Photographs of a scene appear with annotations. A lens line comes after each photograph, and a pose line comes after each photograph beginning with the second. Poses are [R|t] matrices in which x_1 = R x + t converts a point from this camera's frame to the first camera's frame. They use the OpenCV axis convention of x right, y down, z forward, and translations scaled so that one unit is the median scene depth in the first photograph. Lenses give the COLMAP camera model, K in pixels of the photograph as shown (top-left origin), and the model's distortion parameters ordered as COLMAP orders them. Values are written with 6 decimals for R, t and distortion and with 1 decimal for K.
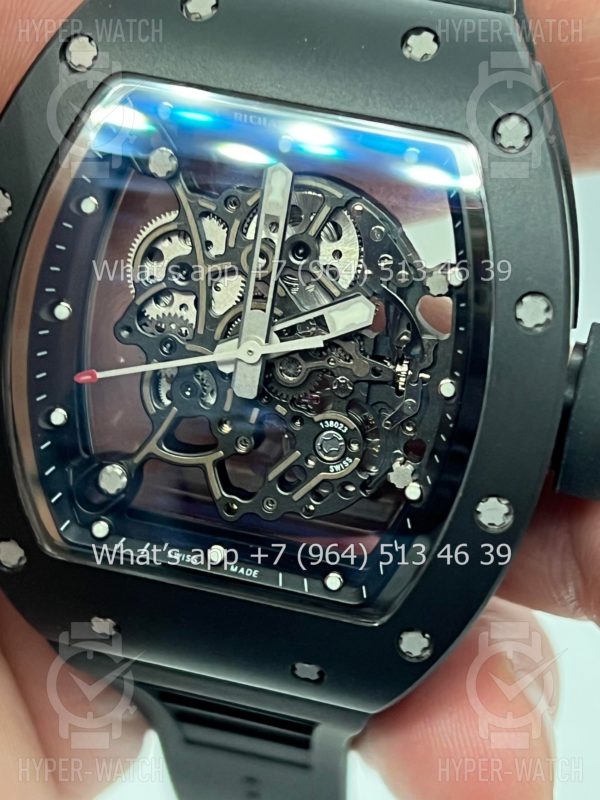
lens RADIAL K [[1864.4, 0, 300.0], [0, 1864.4, 400.0], [0, 0, 1]] dist [0.188651, -0.231296]
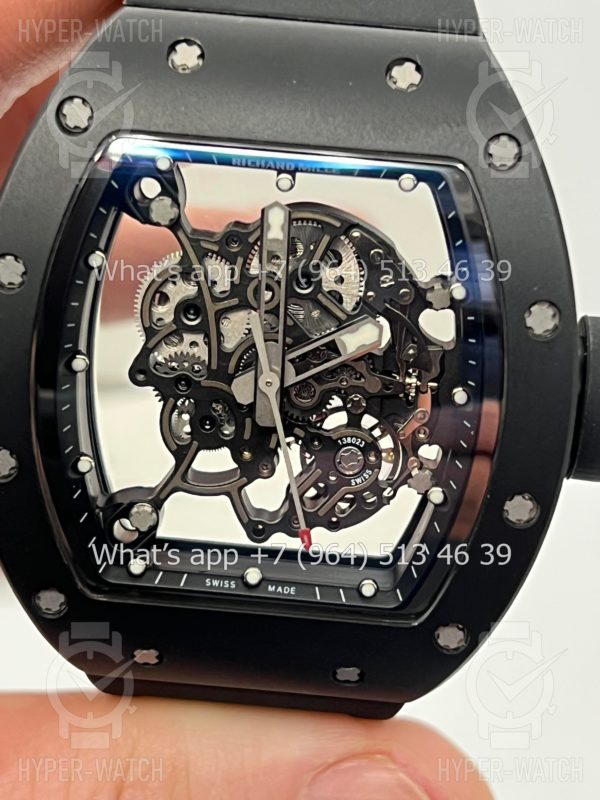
lens RADIAL K [[1864.4, 0, 300.0], [0, 1864.4, 400.0], [0, 0, 1]] dist [0.188651, -0.231296]
pose [[0.985963, -0.119512, 0.116595, -0.130918], [0.113542, 0.991920, 0.056586, -0.072641], [-0.122416, -0.042553, 0.991566, -0.034391]]
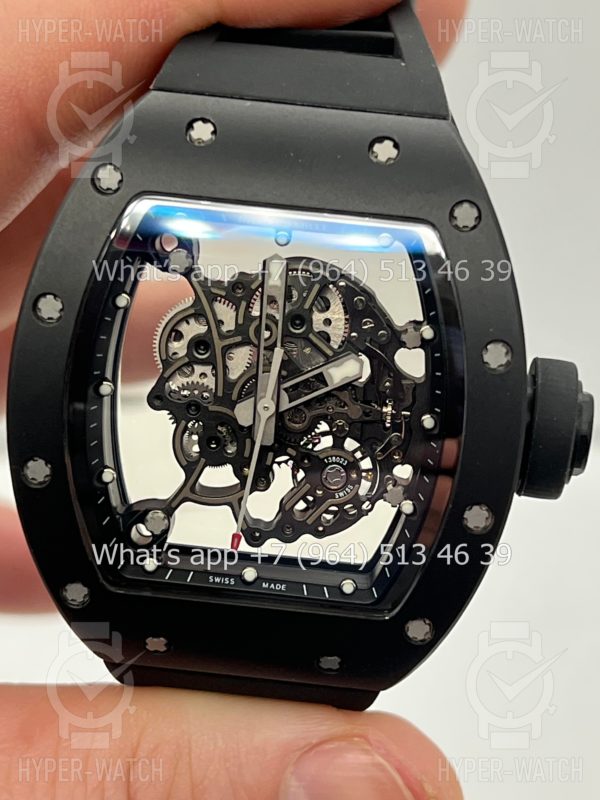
lens RADIAL K [[1864.4, 0, 300.0], [0, 1864.4, 400.0], [0, 0, 1]] dist [0.188651, -0.231296]
pose [[0.988738, -0.095117, 0.115541, -0.144561], [0.095829, 0.995398, -0.000613, -0.027666], [-0.114951, 0.011678, 0.993302, -0.219066]]
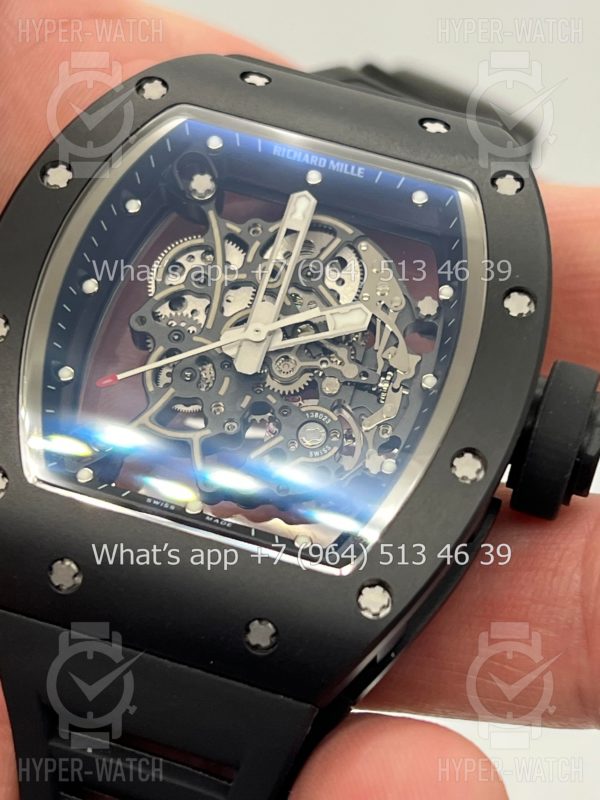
lens RADIAL K [[1849.6, 0, 298.6], [0, 1849.6, 449.7], [0, 0, 1]] dist [0.115495, -0.287617]
pose [[0.978001, 0.185944, 0.094550, -0.092756], [-0.110057, 0.844980, -0.523351, 0.602496], [-0.177207, 0.501432, 0.846855, 0.096550]]
